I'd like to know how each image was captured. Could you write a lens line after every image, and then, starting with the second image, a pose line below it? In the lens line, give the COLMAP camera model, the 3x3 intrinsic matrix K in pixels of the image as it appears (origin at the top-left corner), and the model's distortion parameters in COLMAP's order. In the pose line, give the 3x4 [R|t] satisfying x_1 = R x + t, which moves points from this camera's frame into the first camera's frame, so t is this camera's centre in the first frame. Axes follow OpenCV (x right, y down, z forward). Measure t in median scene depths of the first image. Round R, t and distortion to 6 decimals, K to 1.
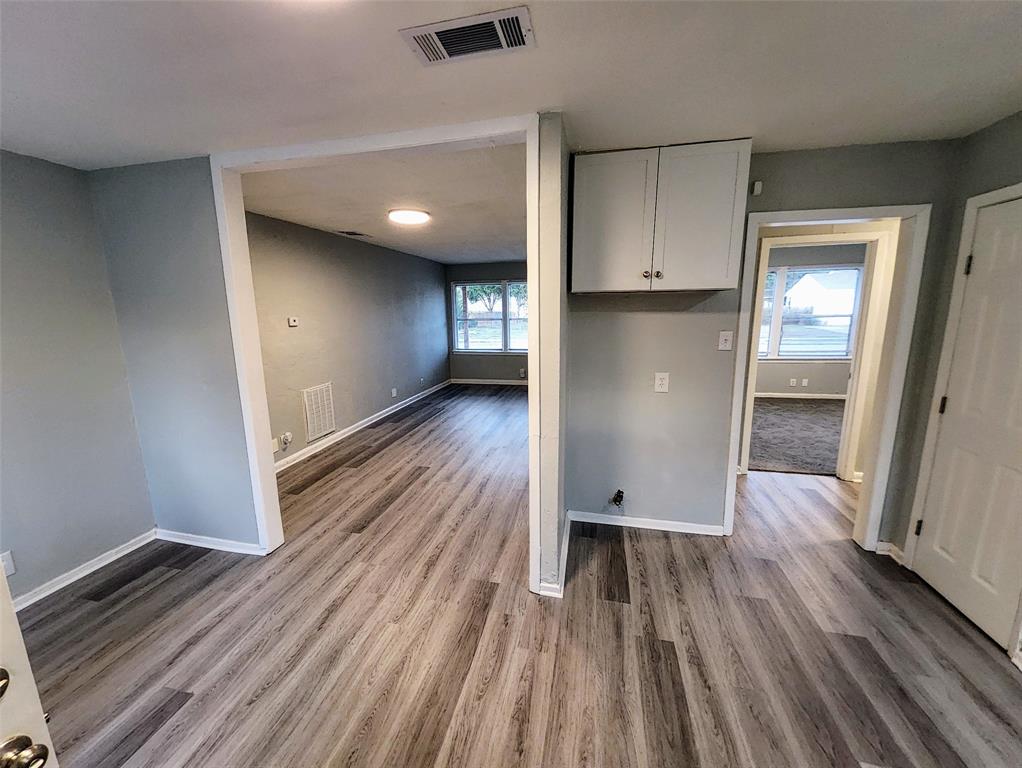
lens RADIAL K [[409.2, 0, 511.0], [0, 409.2, 384.0], [0, 0, 1]] dist [0.001390, 0.000115]
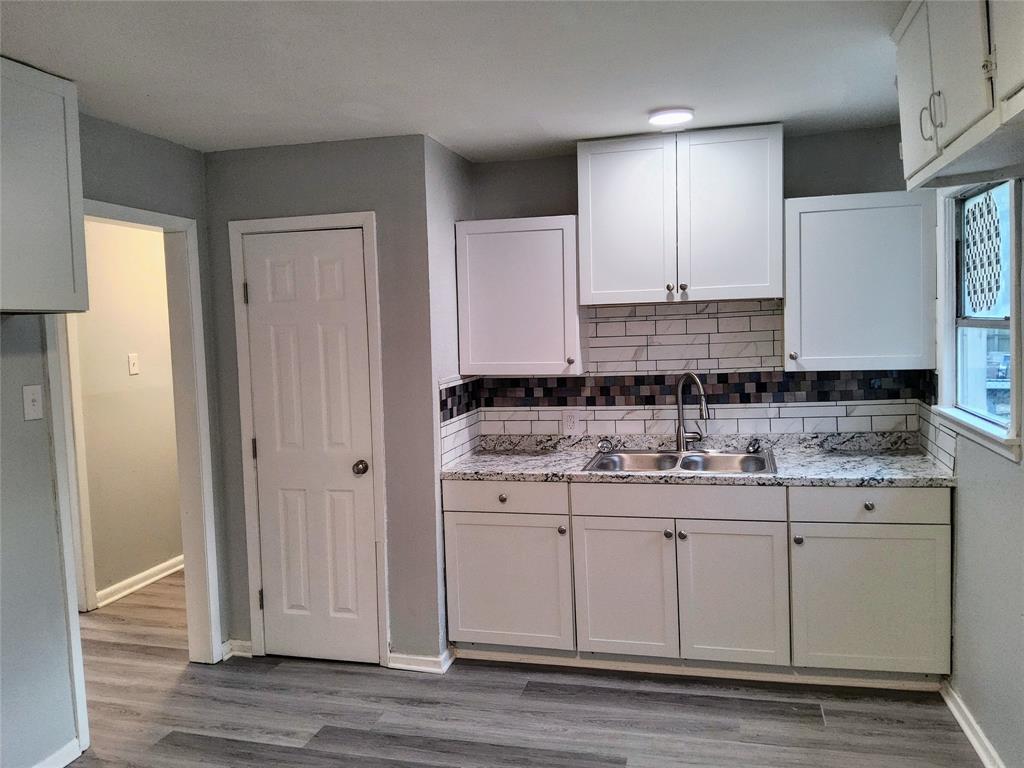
lens RADIAL K [[788.9, 0, 512.0], [0, 788.9, 384.0], [0, 0, 1]] dist [0.000412, -0.002051]
pose [[0.051037, -0.063512, 0.996675, -0.567342], [0.215043, 0.975265, 0.051136, -0.050075], [-0.975270, 0.211718, 0.063432, 0.323414]]
